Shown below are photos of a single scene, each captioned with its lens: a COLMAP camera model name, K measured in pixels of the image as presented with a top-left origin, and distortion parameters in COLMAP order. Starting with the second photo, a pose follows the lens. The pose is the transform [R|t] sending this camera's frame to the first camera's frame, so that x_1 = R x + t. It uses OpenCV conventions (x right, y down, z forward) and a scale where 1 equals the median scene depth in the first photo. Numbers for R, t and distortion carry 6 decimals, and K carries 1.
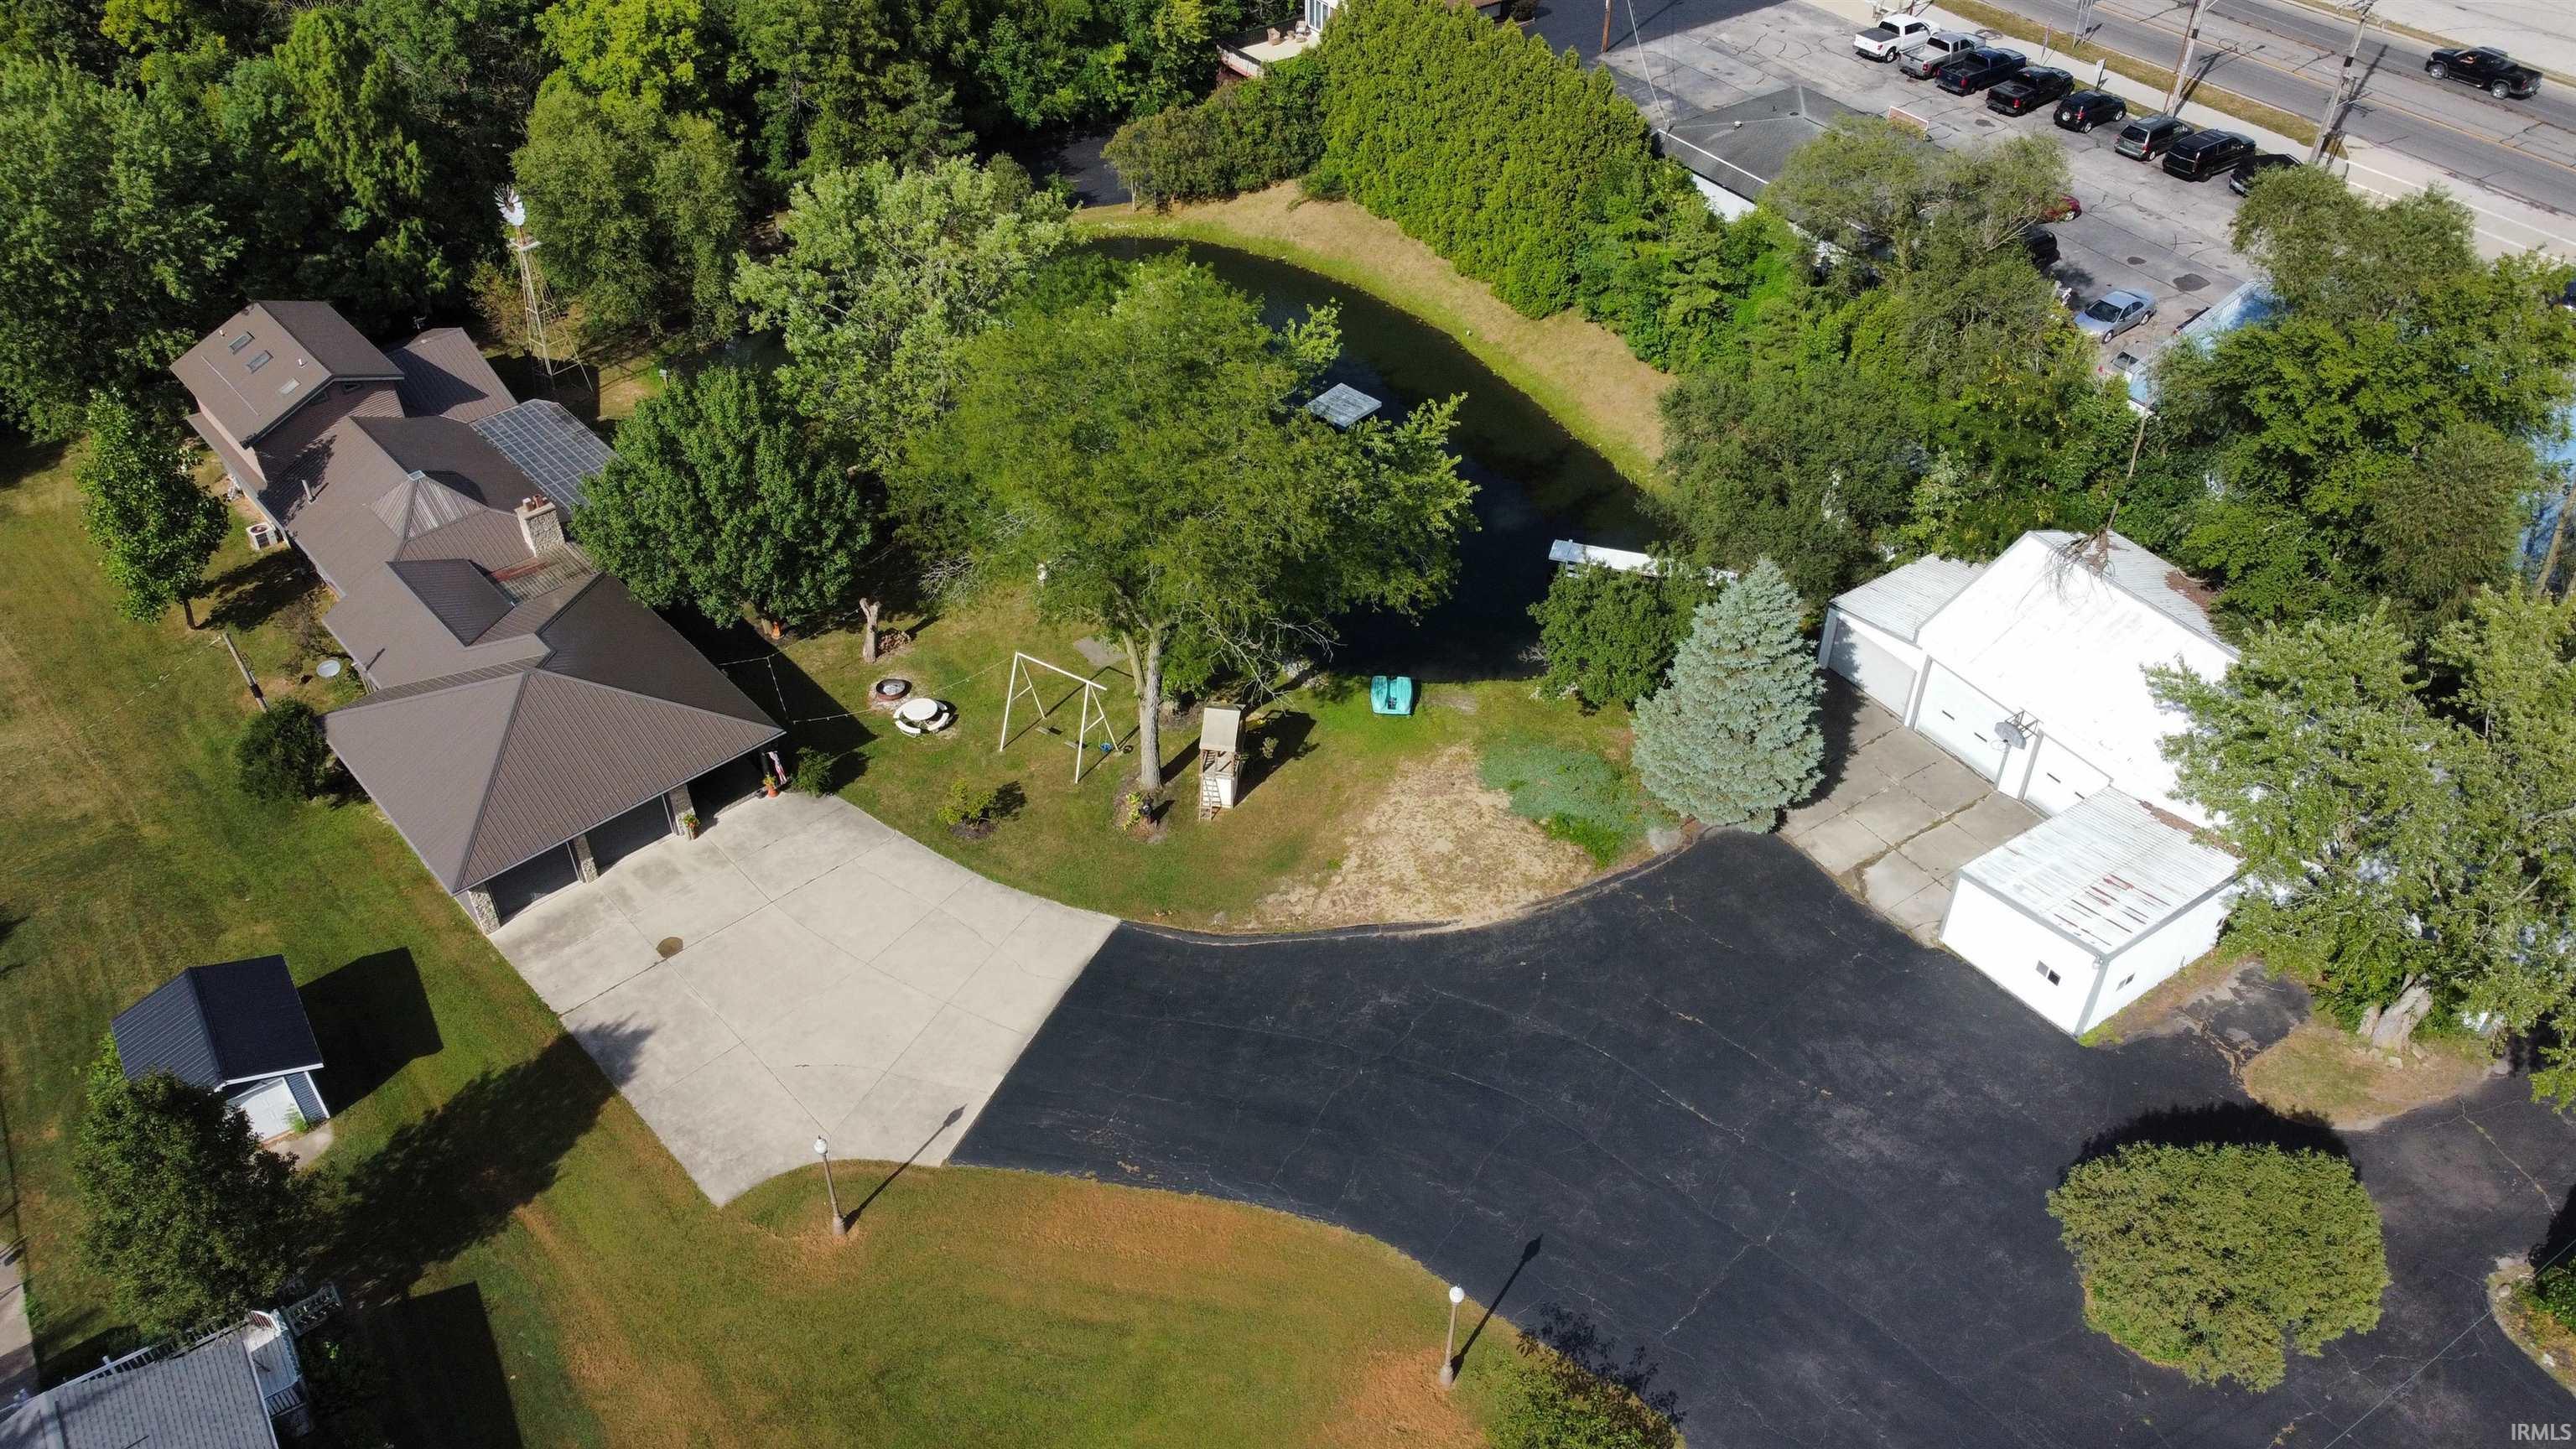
lens RADIAL K [[1909.6, 0, 1277.3], [0, 1909.6, 738.7], [0, 0, 1]] dist [0.000175, -0.008583]
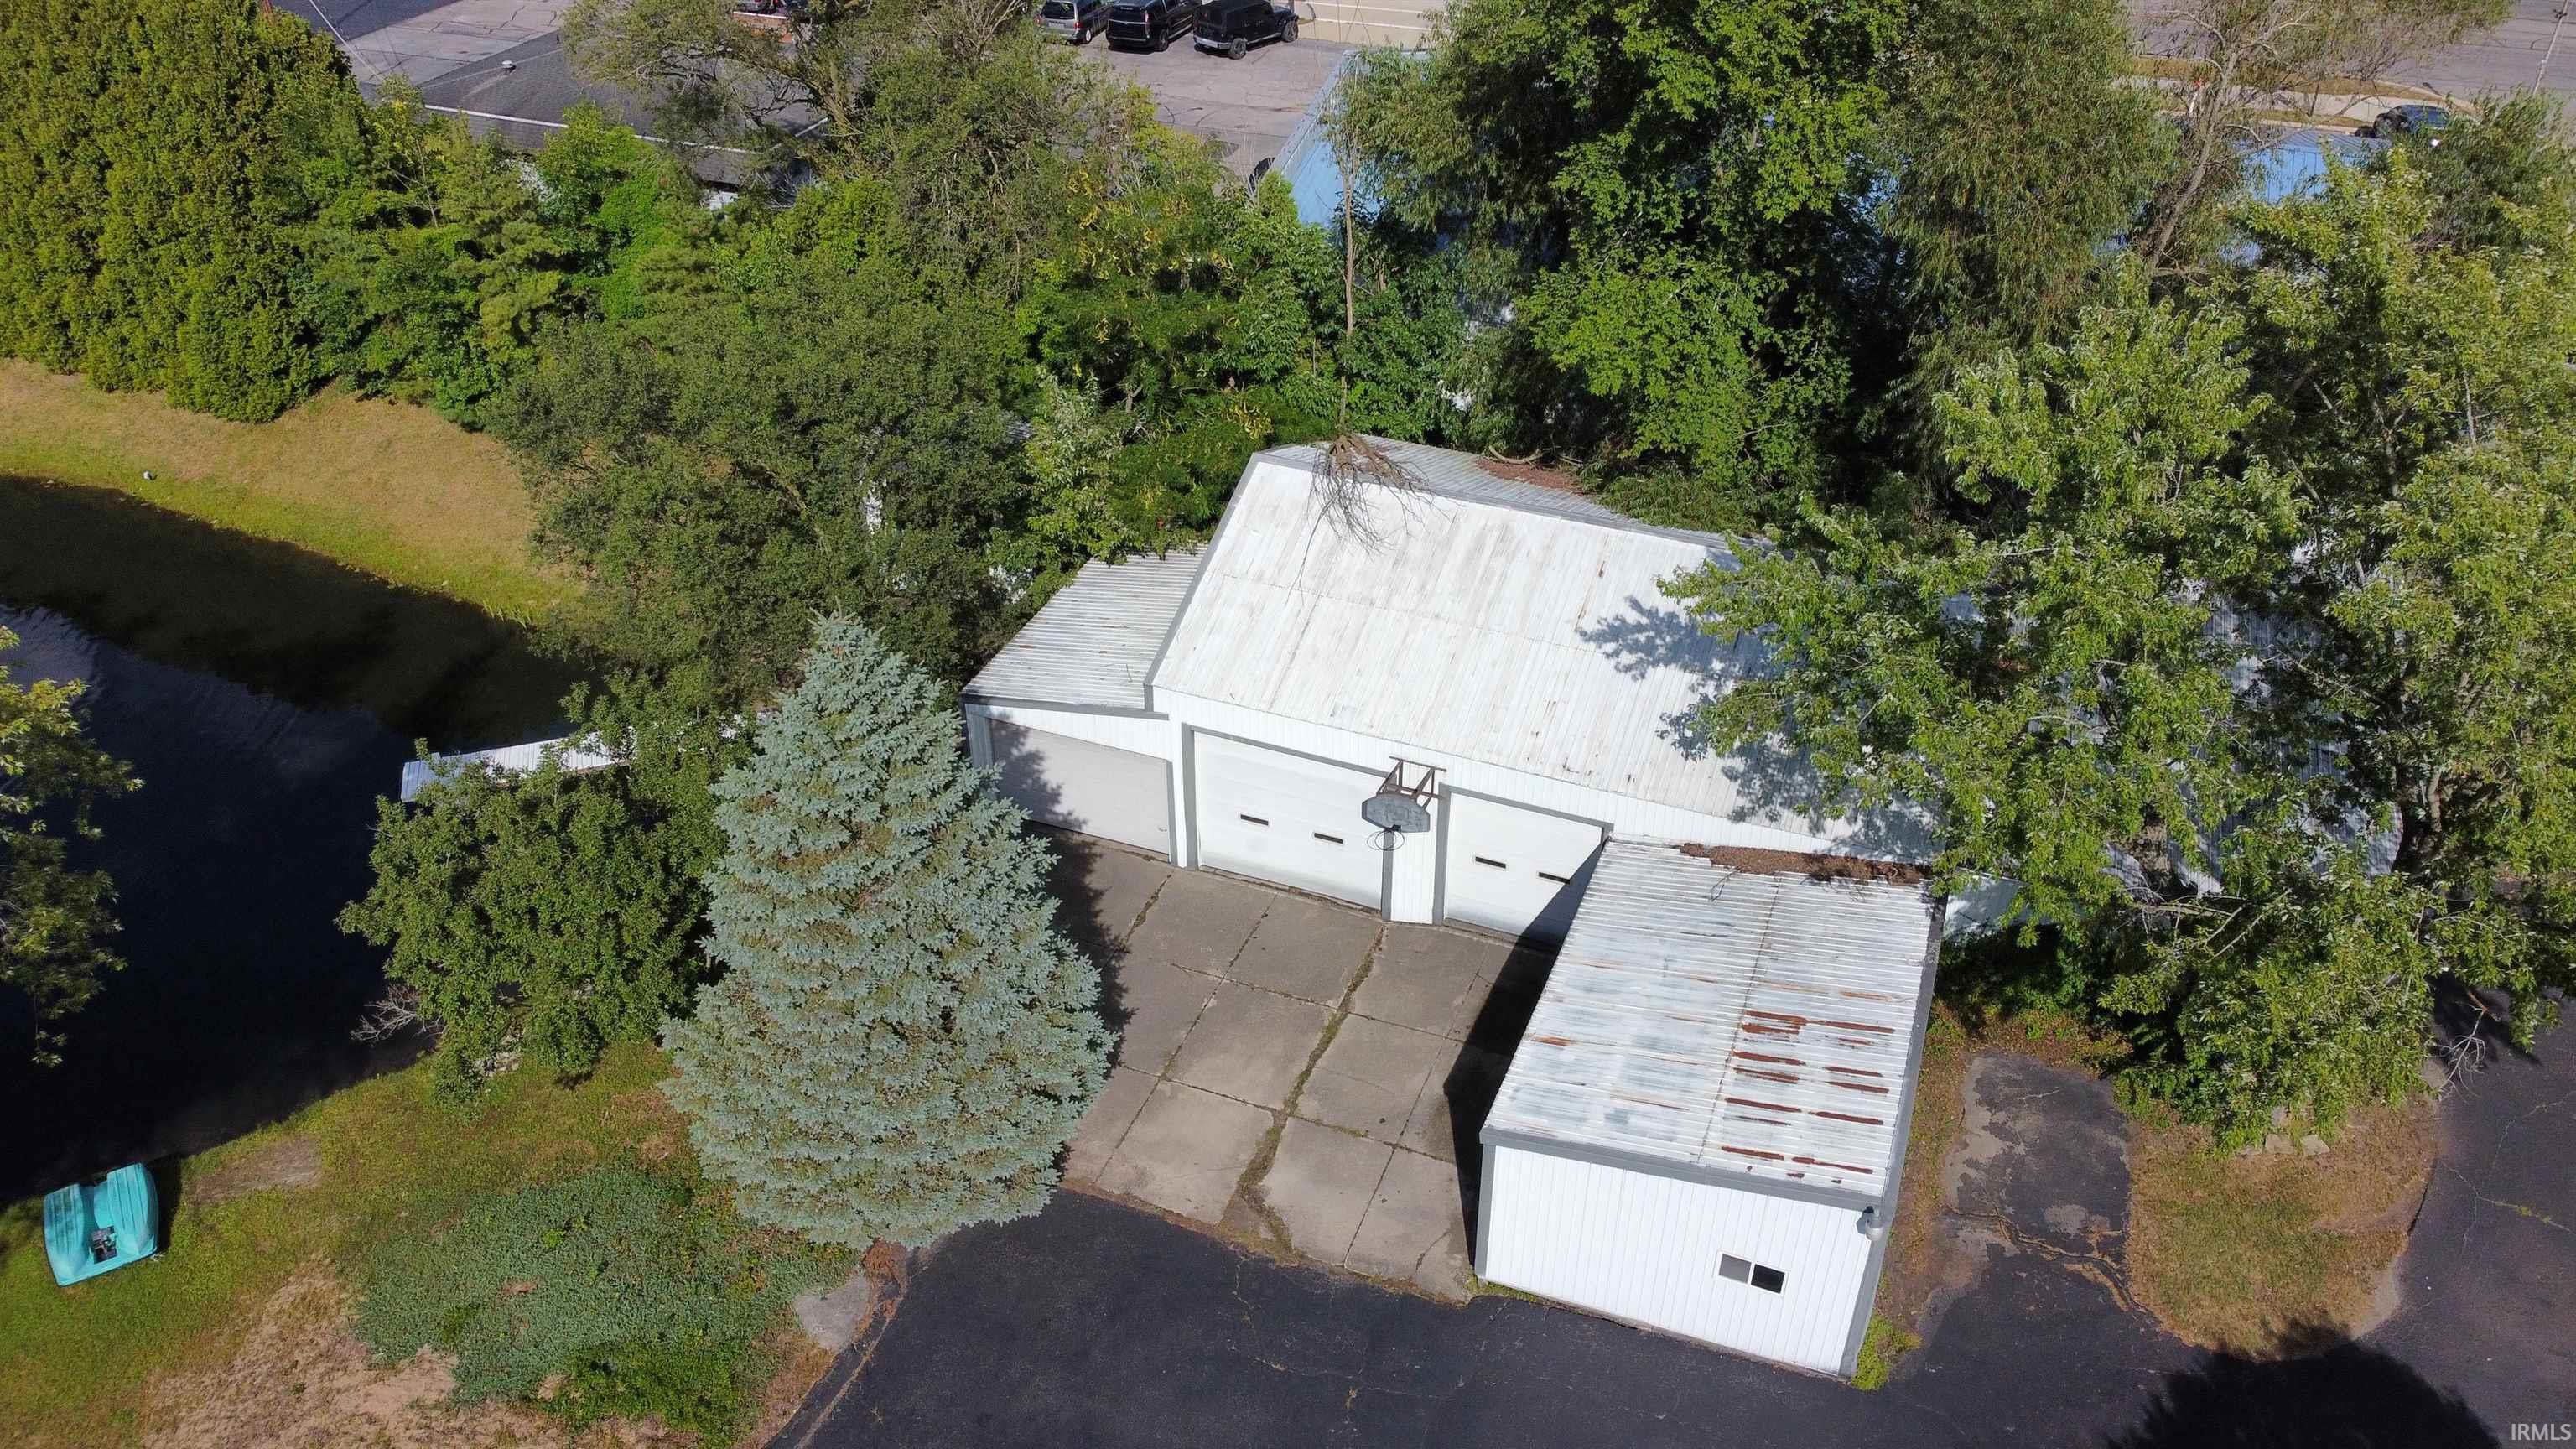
lens RADIAL K [[1909.6, 0, 1277.3], [0, 1909.6, 738.7], [0, 0, 1]] dist [0.000175, -0.008583]
pose [[0.822044, -0.317872, 0.472441, 0.112875], [0.362480, 0.931985, -0.003645, -0.027938], [-0.439149, 0.174247, 0.881355, 0.513720]]
